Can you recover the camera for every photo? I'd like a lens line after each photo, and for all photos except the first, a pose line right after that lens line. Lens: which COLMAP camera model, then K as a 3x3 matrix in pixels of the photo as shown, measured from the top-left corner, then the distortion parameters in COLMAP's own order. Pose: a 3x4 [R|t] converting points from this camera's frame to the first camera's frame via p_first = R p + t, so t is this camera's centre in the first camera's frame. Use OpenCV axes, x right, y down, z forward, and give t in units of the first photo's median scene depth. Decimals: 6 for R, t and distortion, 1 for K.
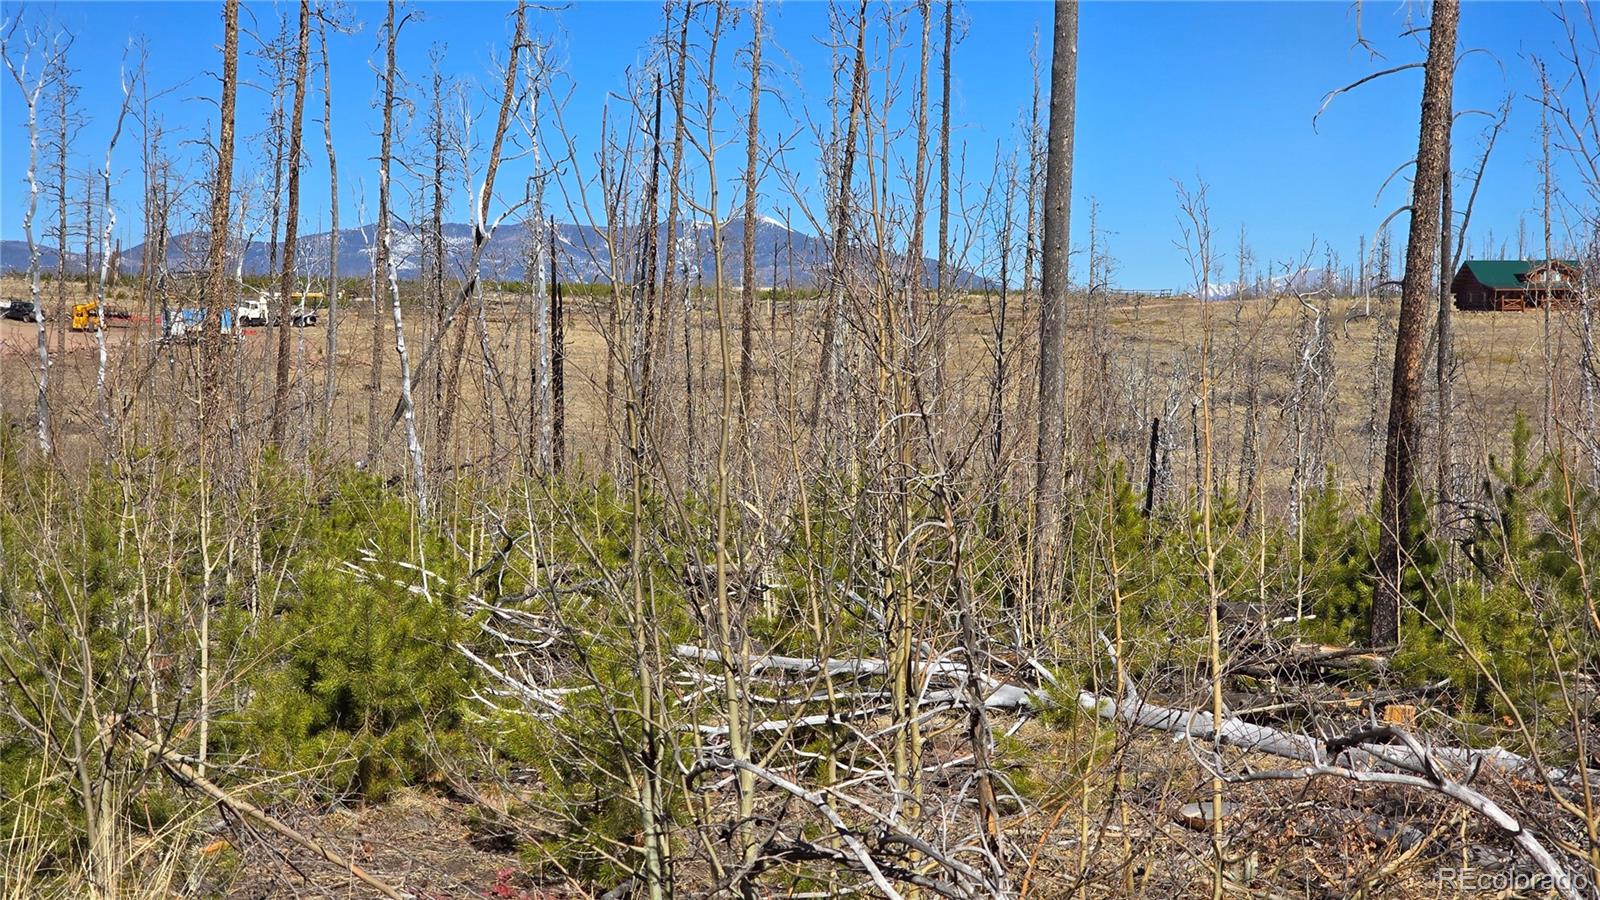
lens RADIAL K [[3199.5, 0, 800.0], [0, 3199.5, 448.5], [0, 0, 1]] dist [0.066995, 0.000000]
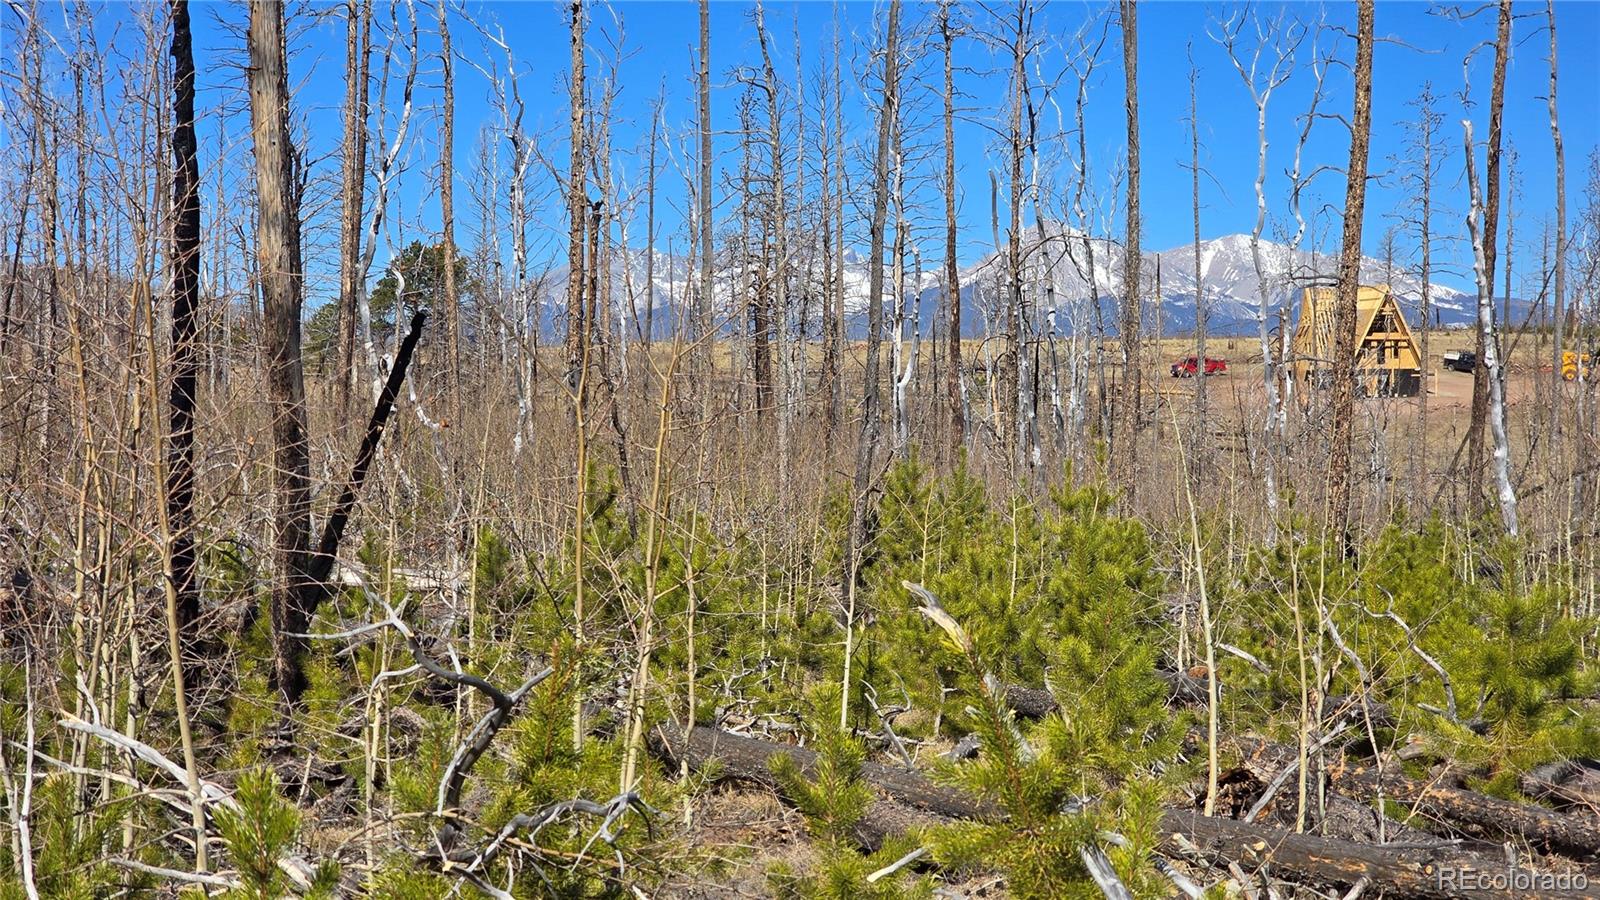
lens RADIAL K [[3199.5, 0, 803.0], [0, 3199.5, 452.0], [0, 0, 1]] dist [0.066995, 0.000000]
pose [[0.899214, 0.000871, -0.437508, 0.038225], [-0.007803, 0.999871, -0.014047, 0.000805], [0.437439, 0.016045, 0.899105, 0.183289]]
